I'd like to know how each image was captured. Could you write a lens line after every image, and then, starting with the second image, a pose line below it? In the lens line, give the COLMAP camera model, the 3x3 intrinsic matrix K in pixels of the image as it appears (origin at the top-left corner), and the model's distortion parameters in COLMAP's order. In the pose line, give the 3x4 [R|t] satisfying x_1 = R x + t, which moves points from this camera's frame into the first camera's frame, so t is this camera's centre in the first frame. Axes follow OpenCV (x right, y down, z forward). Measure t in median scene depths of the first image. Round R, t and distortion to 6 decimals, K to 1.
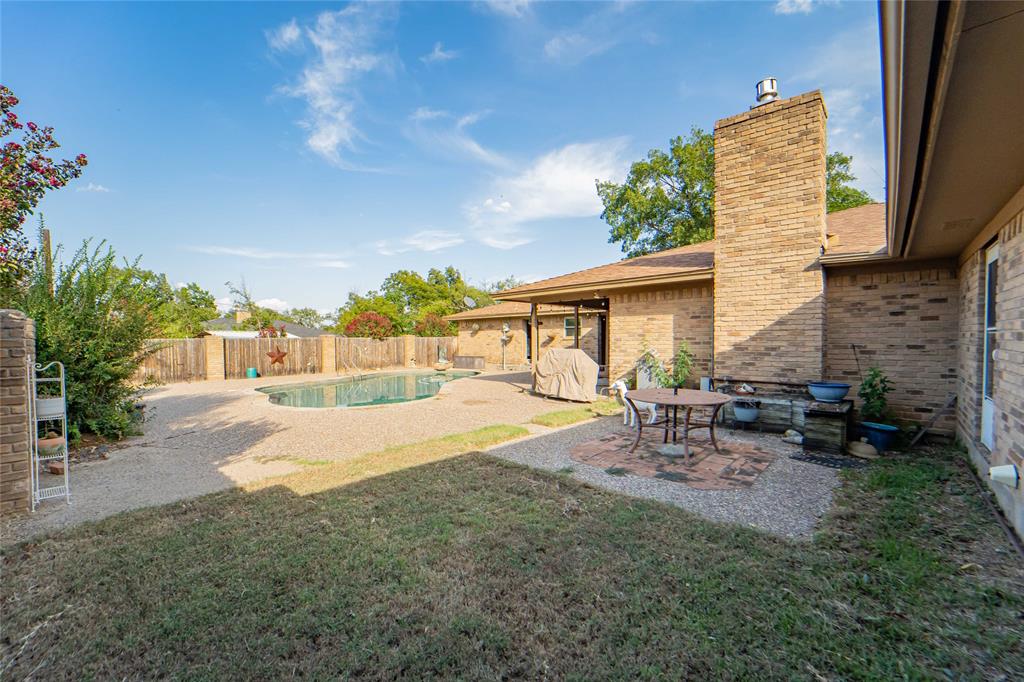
lens RADIAL K [[423.3, 0, 511.6], [0, 423.3, 342.9], [0, 0, 1]] dist [-0.009888, -0.000457]
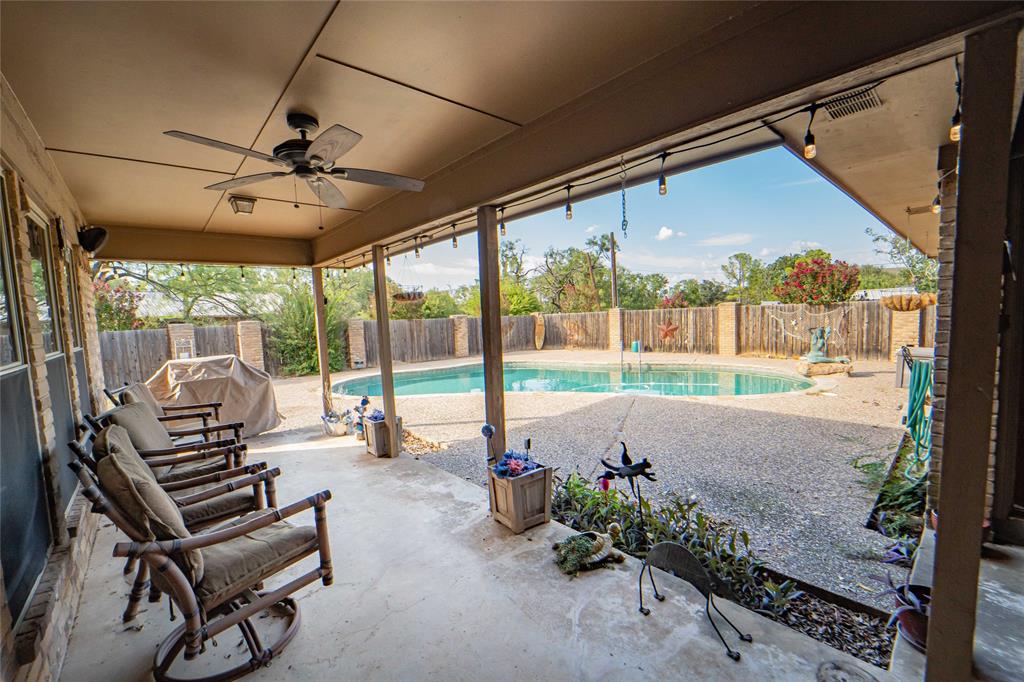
lens RADIAL K [[423.3, 0, 512.6], [0, 423.3, 347.4], [0, 0, 1]] dist [-0.009888, -0.000457]
pose [[-0.116424, 0.084462, -0.989602, 0.324528], [0.026900, 0.996280, 0.081867, -0.011591], [0.992835, -0.017089, -0.118263, 0.693328]]
